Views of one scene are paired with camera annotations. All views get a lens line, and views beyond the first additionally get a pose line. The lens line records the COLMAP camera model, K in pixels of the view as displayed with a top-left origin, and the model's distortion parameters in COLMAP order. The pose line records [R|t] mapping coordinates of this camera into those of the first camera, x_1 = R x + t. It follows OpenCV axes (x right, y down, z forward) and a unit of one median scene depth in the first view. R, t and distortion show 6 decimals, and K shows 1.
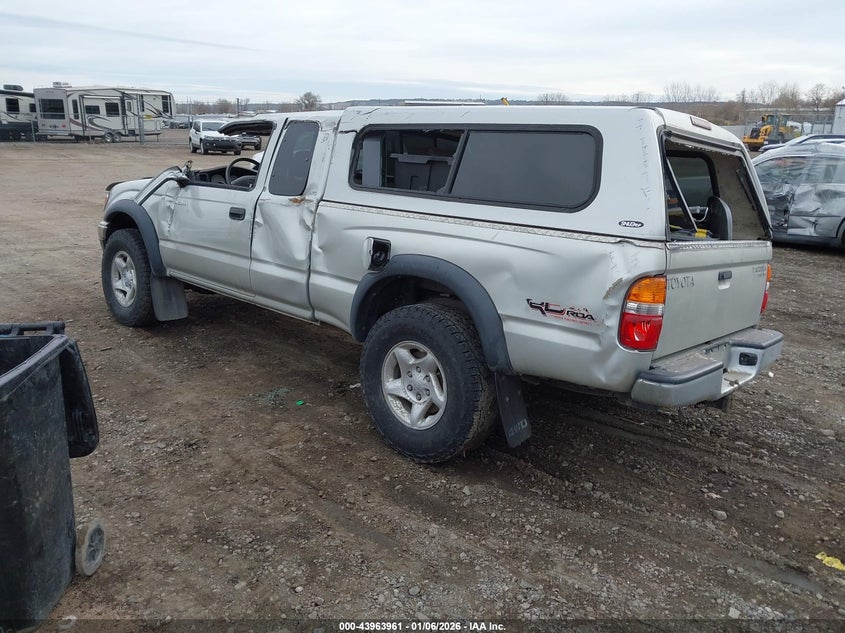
lens RADIAL K [[668.0, 0, 421.8], [0, 668.0, 312.8], [0, 0, 1]] dist [0.001706, -0.006538]
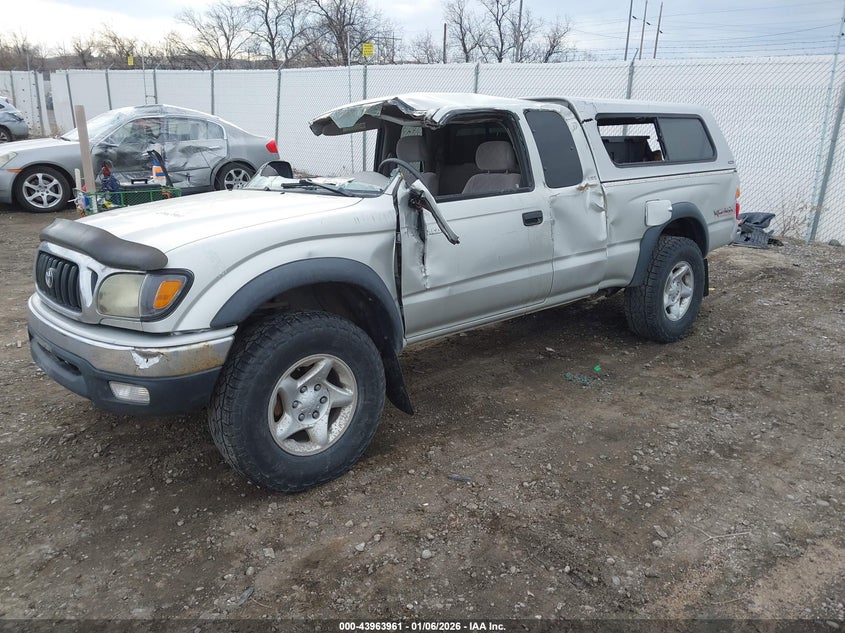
lens RADIAL K [[668.0, 0, 420.6], [0, 668.0, 319.3], [0, 0, 1]] dist [0.001706, -0.006538]
pose [[0.106506, -0.325413, 0.939555, -1.165495], [0.245016, 0.924381, 0.292383, -0.318902], [-0.963651, 0.199065, 0.178183, 1.012255]]
